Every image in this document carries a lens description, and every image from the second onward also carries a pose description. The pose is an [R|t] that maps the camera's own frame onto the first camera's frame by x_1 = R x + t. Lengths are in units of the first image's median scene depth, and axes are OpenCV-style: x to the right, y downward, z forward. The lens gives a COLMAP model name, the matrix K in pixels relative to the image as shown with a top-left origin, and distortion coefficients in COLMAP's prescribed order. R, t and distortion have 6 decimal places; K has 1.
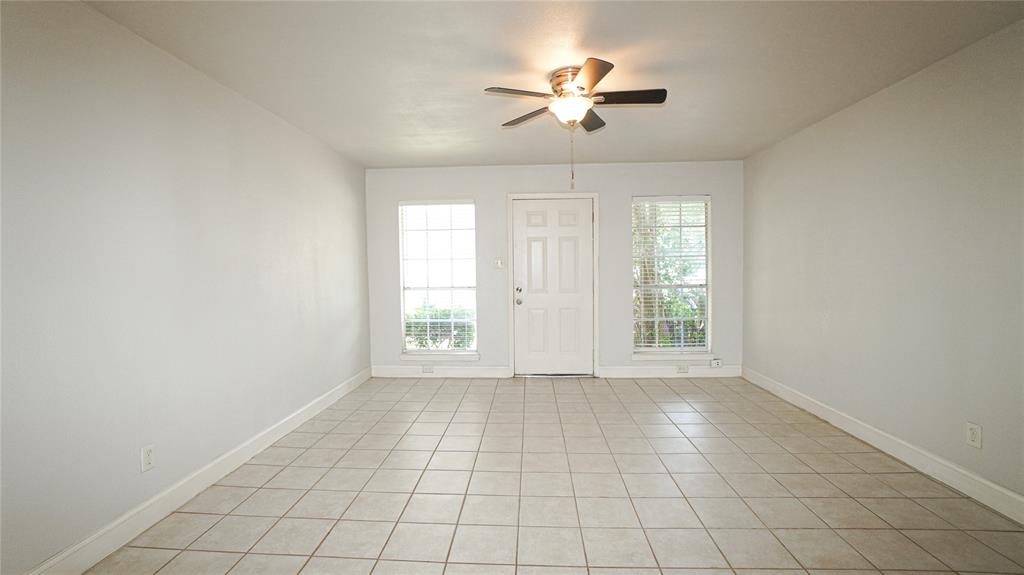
lens RADIAL K [[458.9, 0, 506.0], [0, 458.9, 282.4], [0, 0, 1]] dist [-0.042844, 0.000309]
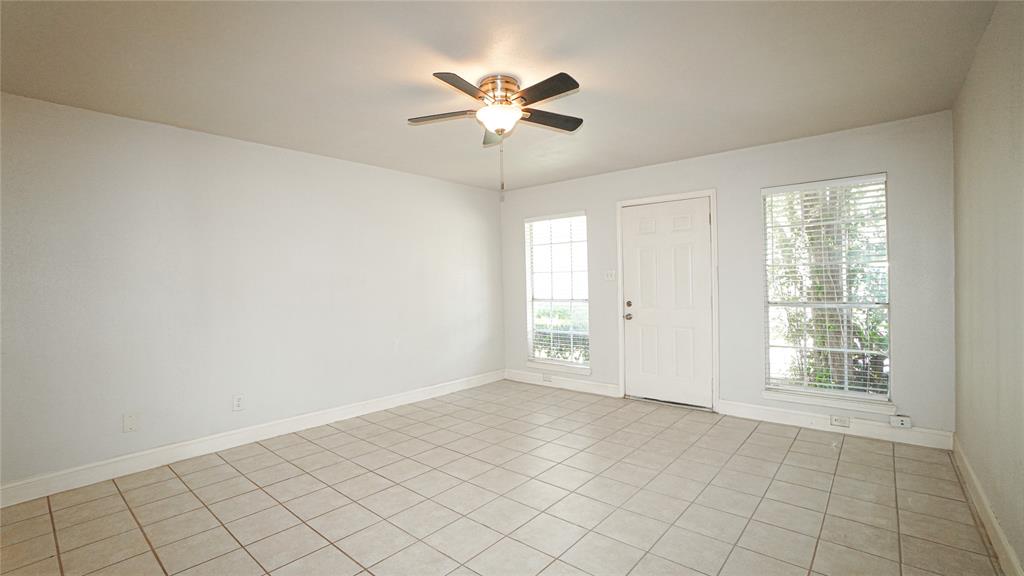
lens RADIAL K [[450.6, 0, 512.0], [0, 450.6, 288.0], [0, 0, 1]] dist [-0.060190, 0.024969]
pose [[0.801008, 0.007971, -0.598600, 0.380653], [-0.014972, 0.999865, -0.006720, -0.006376], [0.598466, 0.014344, 0.801020, 0.136914]]
